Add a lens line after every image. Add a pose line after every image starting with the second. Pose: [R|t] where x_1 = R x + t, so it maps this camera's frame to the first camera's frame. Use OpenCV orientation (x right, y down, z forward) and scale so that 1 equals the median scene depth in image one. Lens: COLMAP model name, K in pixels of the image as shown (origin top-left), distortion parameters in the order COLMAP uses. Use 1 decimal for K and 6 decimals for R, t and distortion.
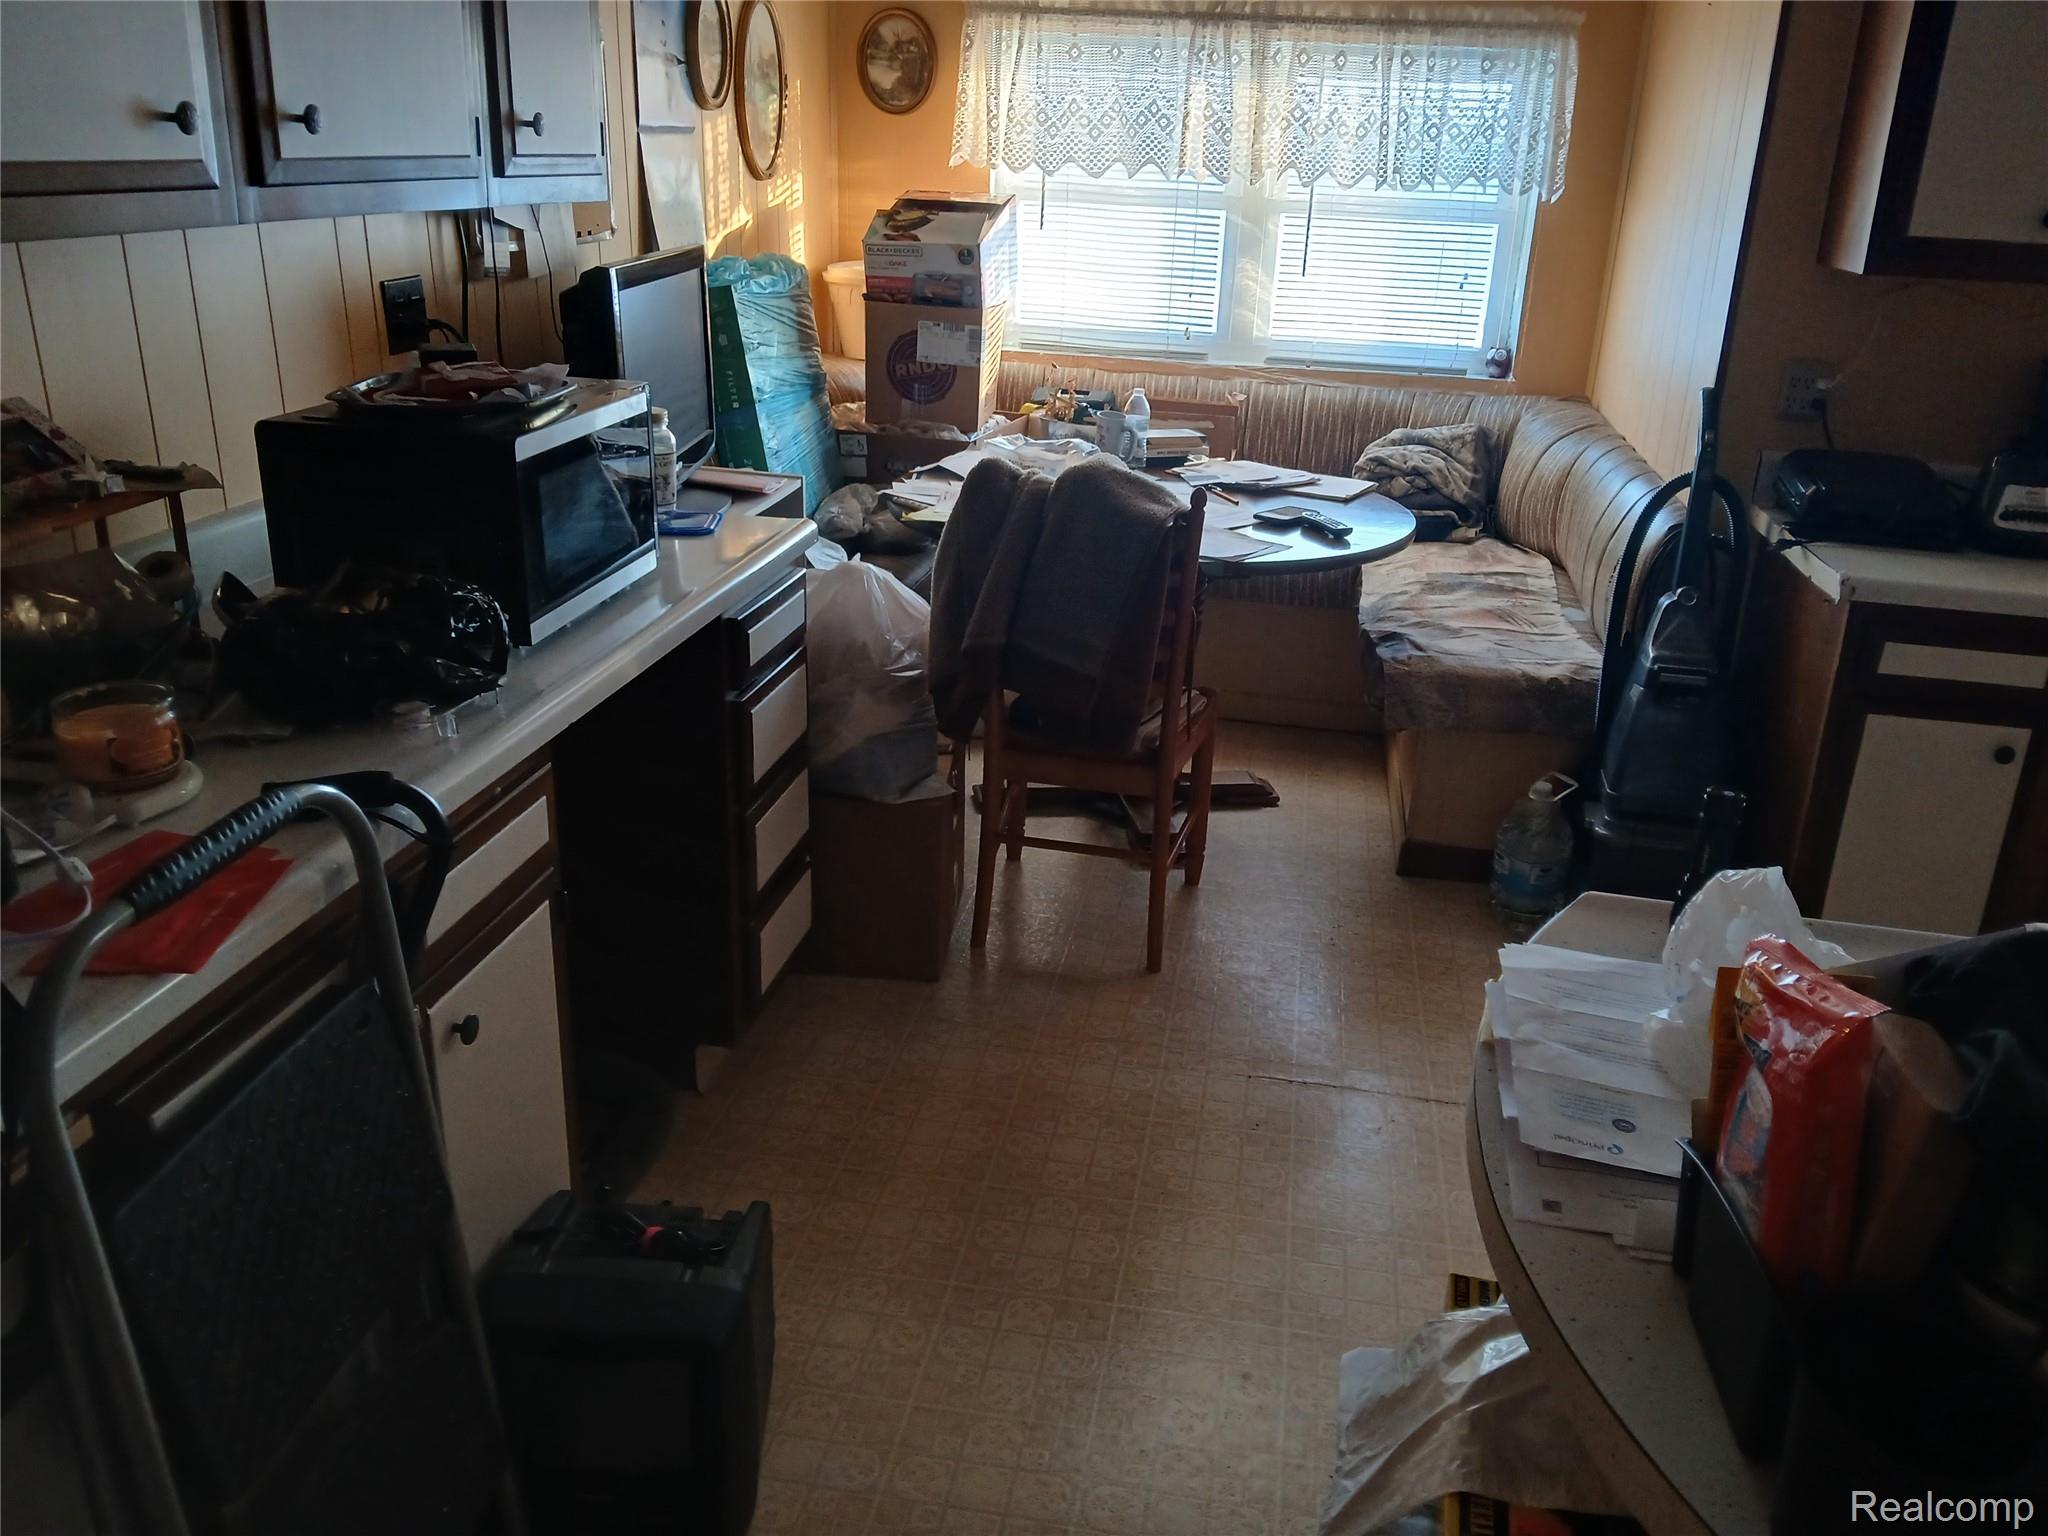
lens RADIAL K [[1582.7, 0, 1024.0], [0, 1582.7, 768.0], [0, 0, 1]] dist [-0.046304, 0.002188]
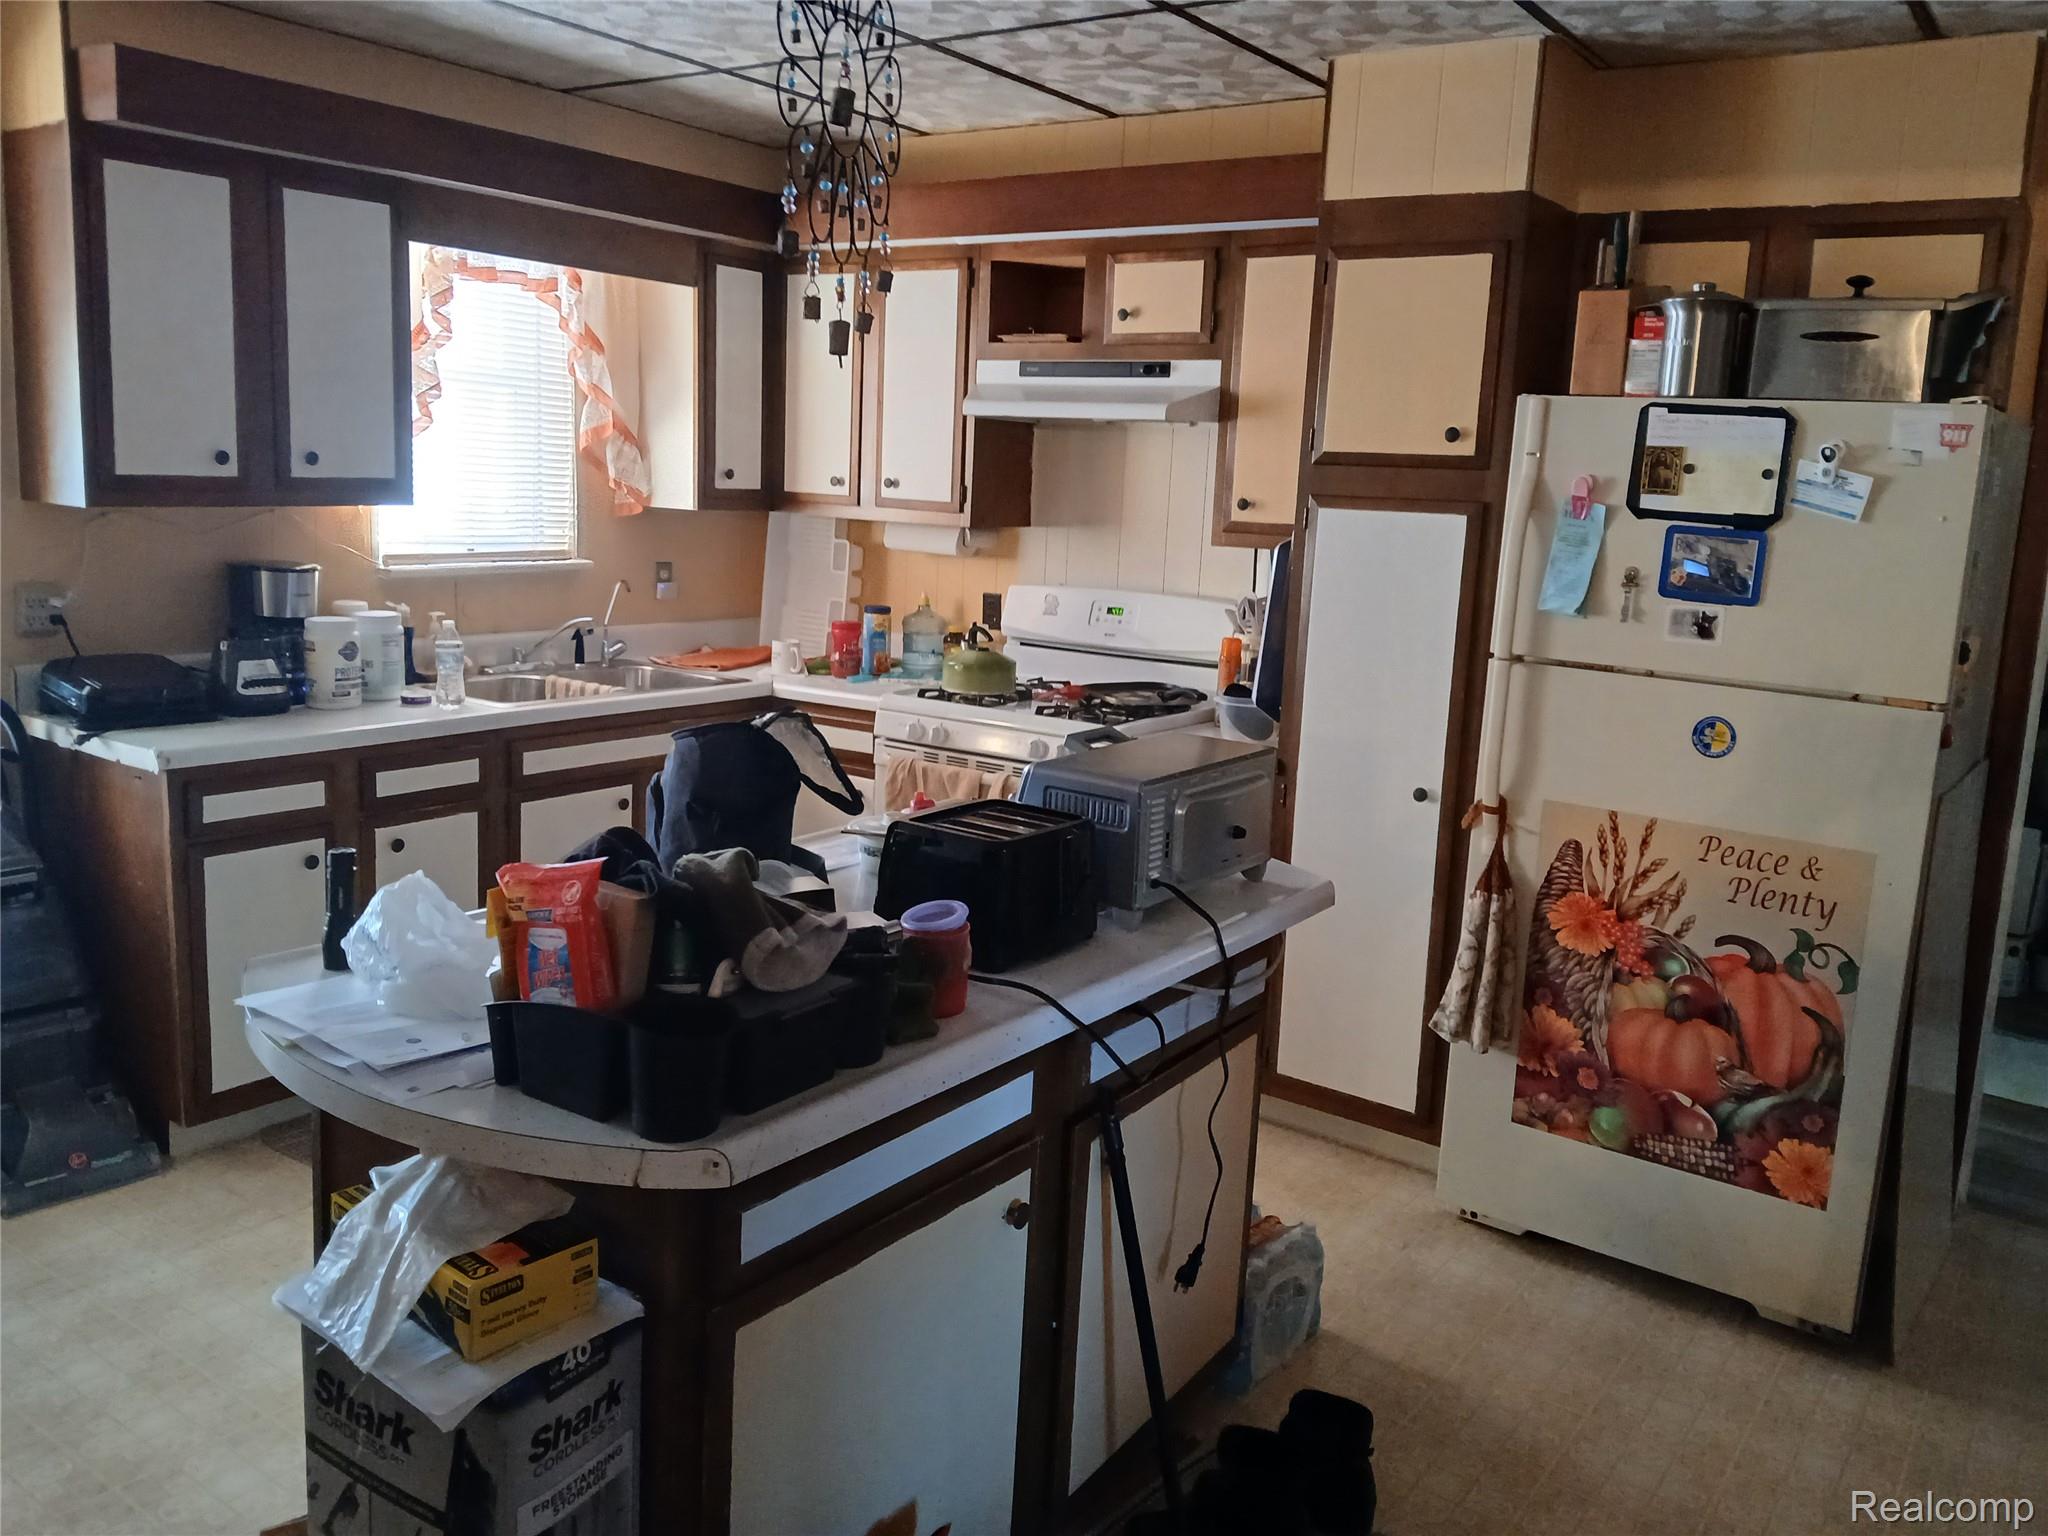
lens RADIAL K [[1582.7, 0, 1024.0], [0, 1582.7, 768.0], [0, 0, 1]] dist [-0.046304, 0.002188]
pose [[0.416617, -0.178908, 0.891304, -0.251614], [0.299873, 0.952612, 0.051047, 0.026440], [-0.858200, 0.246011, 0.450524, -0.100244]]
